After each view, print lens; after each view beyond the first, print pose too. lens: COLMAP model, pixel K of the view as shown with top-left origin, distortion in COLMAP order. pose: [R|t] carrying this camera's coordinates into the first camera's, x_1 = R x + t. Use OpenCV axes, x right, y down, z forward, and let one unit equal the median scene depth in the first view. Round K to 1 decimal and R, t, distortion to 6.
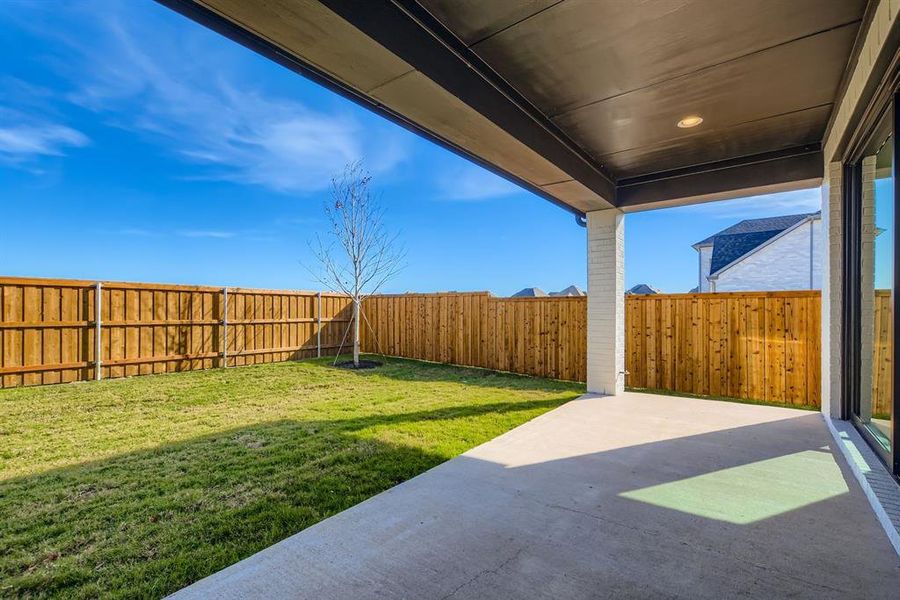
lens RADIAL K [[402.4, 0, 455.1], [0, 402.4, 306.8], [0, 0, 1]] dist [0.013512, 0.000286]
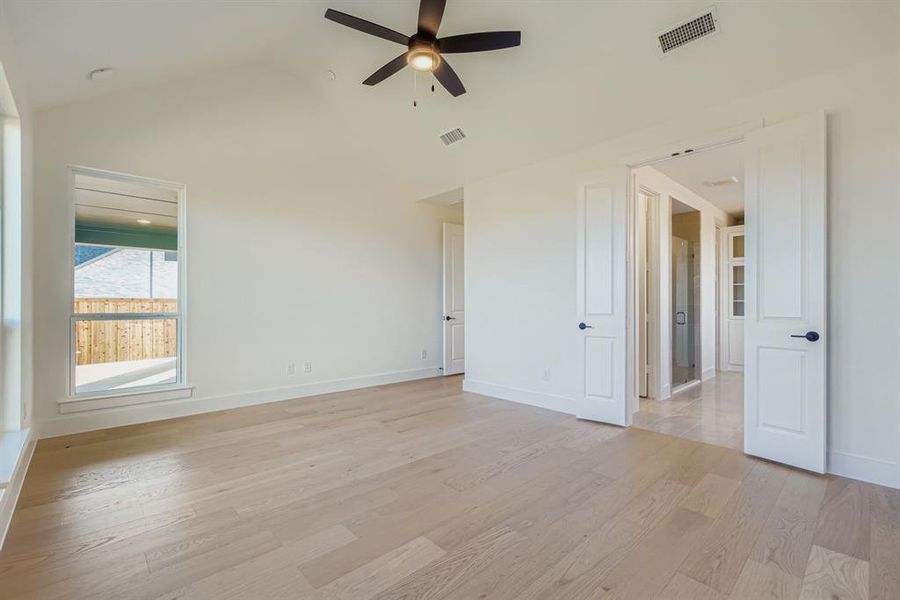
lens RADIAL K [[402.4, 0, 449.3], [0, 402.4, 302.0], [0, 0, 1]] dist [0.013512, 0.000286]
pose [[0.186203, 0.005145, 0.982498, -0.455954], [-0.004165, 0.999981, -0.004447, -0.012841], [-0.982503, -0.003264, 0.186221, -0.364328]]
